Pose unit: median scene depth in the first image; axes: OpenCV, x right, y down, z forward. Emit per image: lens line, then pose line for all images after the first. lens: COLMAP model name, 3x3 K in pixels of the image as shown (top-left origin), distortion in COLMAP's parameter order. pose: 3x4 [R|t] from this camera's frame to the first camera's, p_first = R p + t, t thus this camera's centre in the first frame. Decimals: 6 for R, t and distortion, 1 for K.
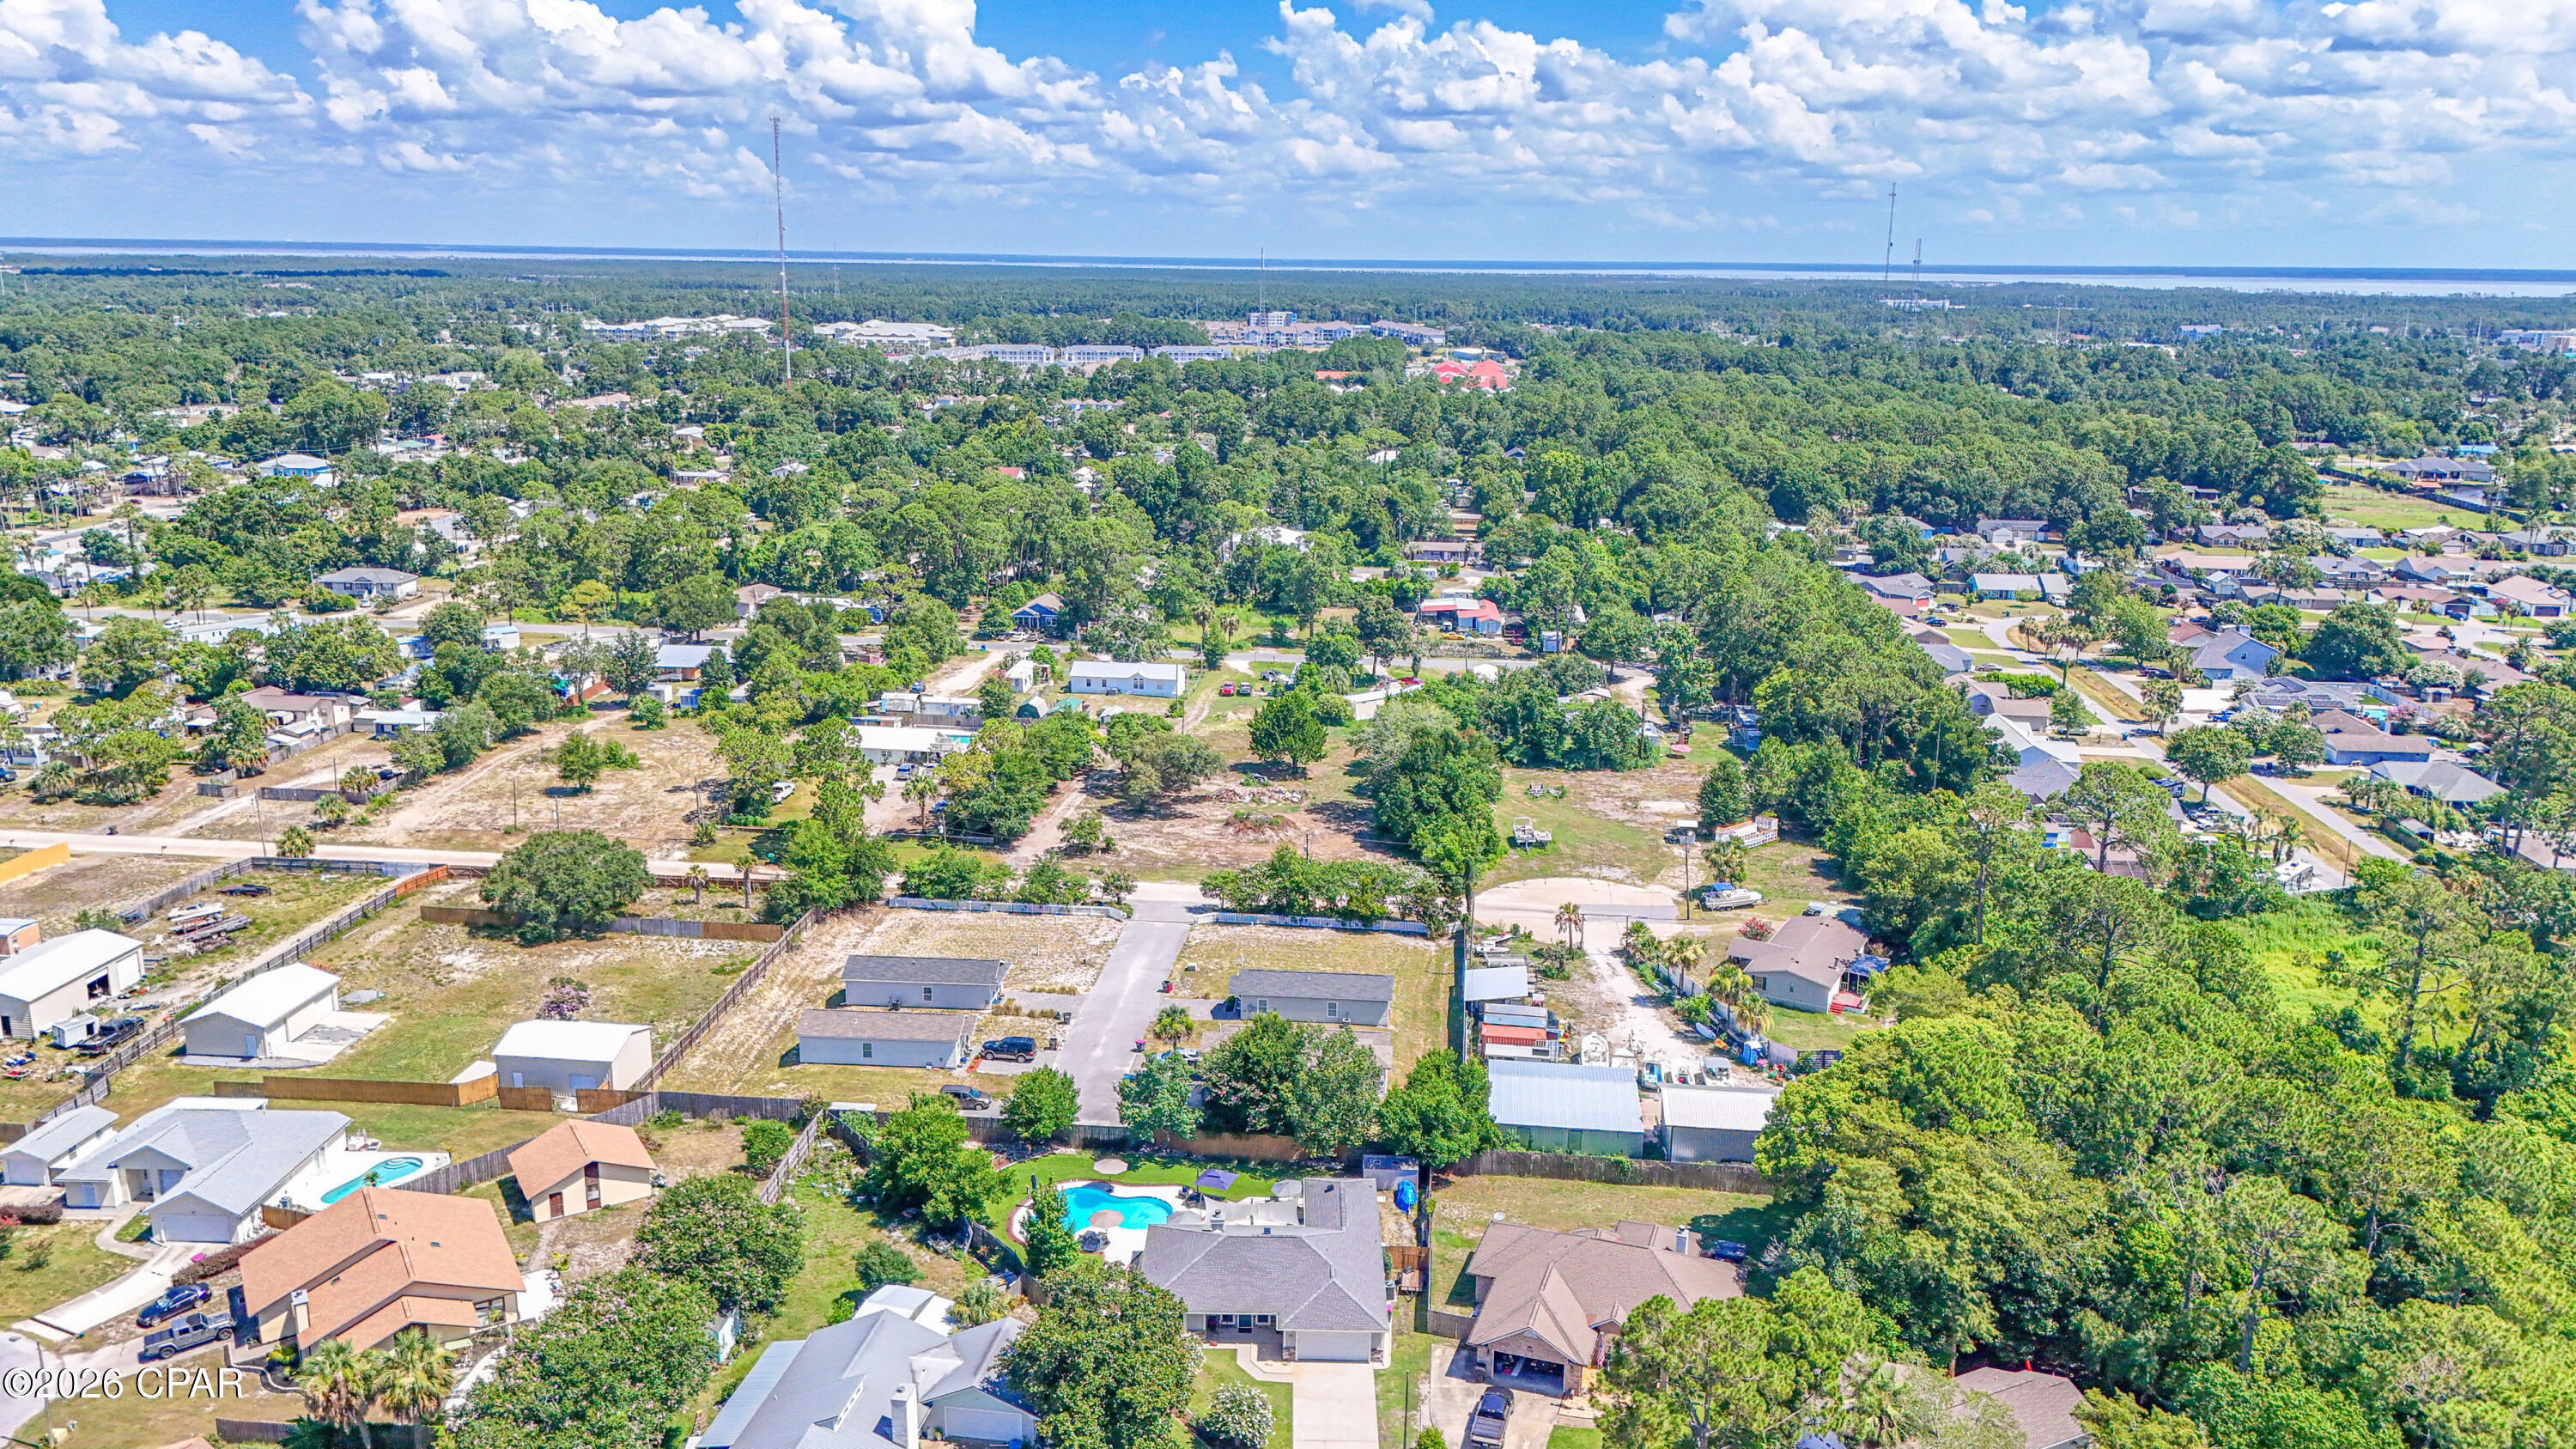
lens RADIAL K [[1890.4, 0, 1292.2], [0, 1890.4, 726.1], [0, 0, 1]] dist [0.092988, -0.104196]
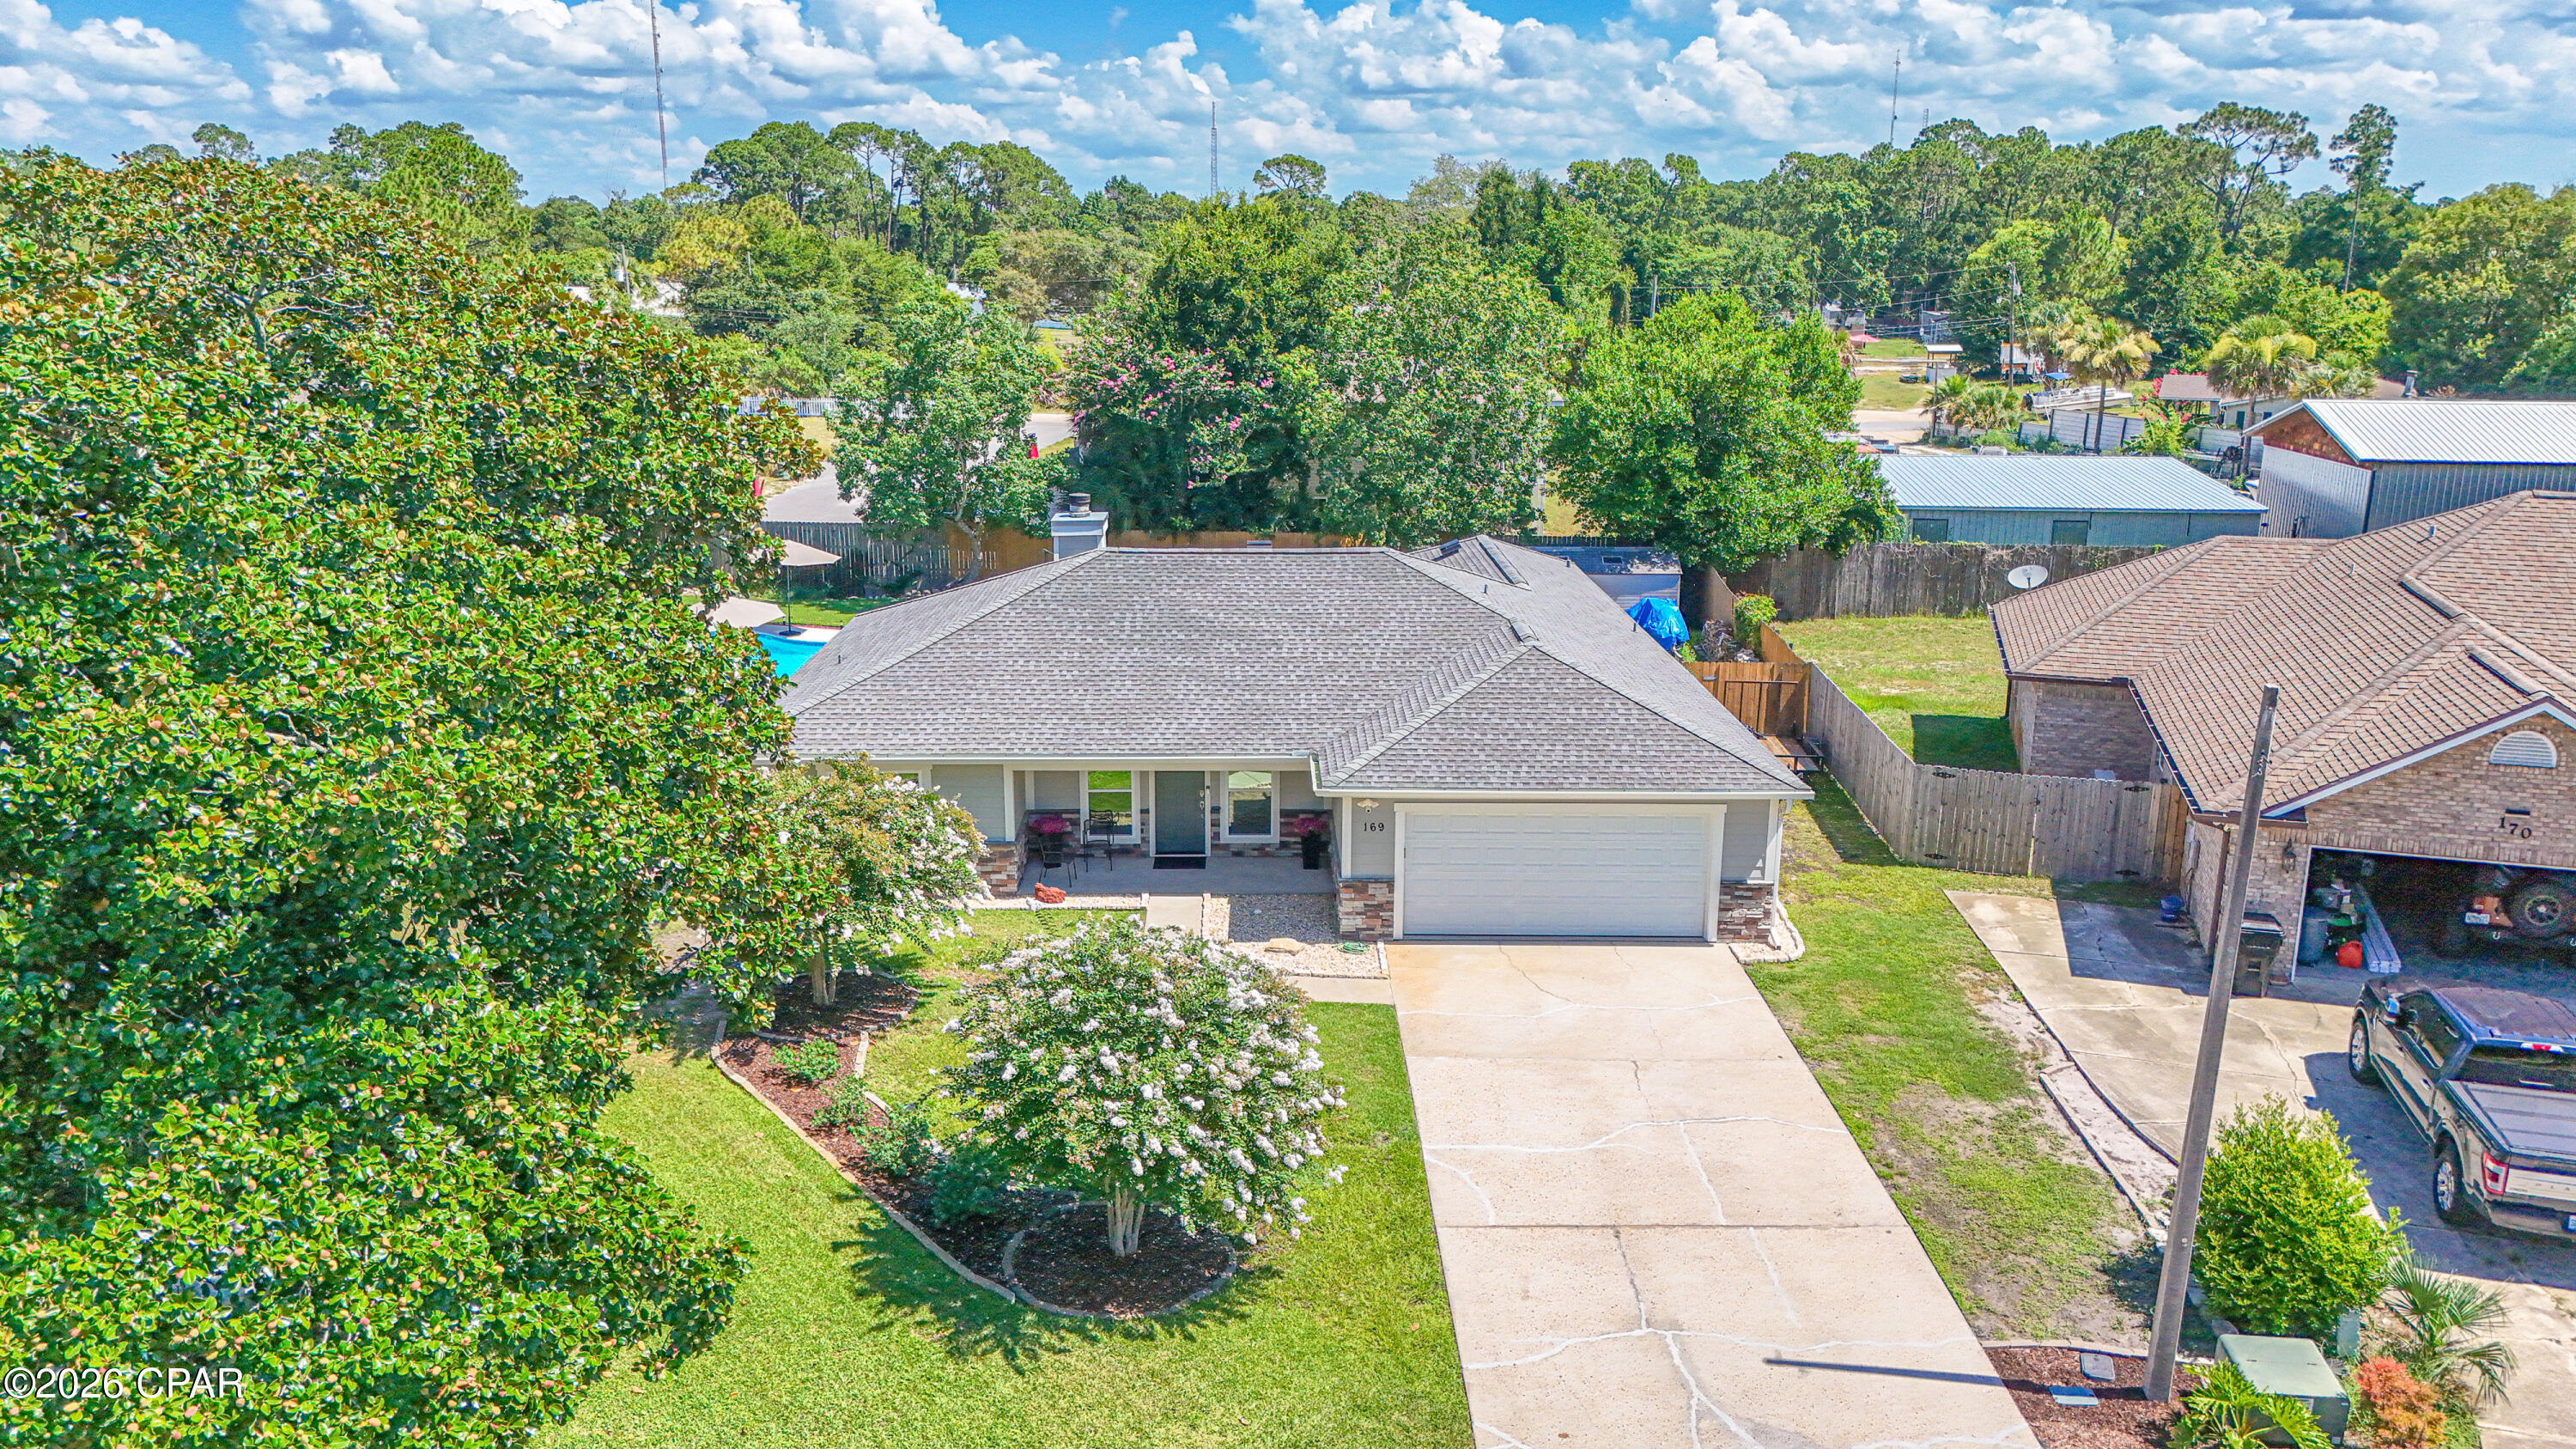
lens RADIAL K [[1882.9, 0, 1292.2], [0, 1882.9, 714.5], [0, 0, 1]] dist [0.080464, -0.072197]
pose [[0.999694, -0.013159, 0.020967, -0.012774], [0.013188, 0.999912, -0.001230, 0.255841], [-0.020949, 0.001506, 0.999779, 0.645511]]
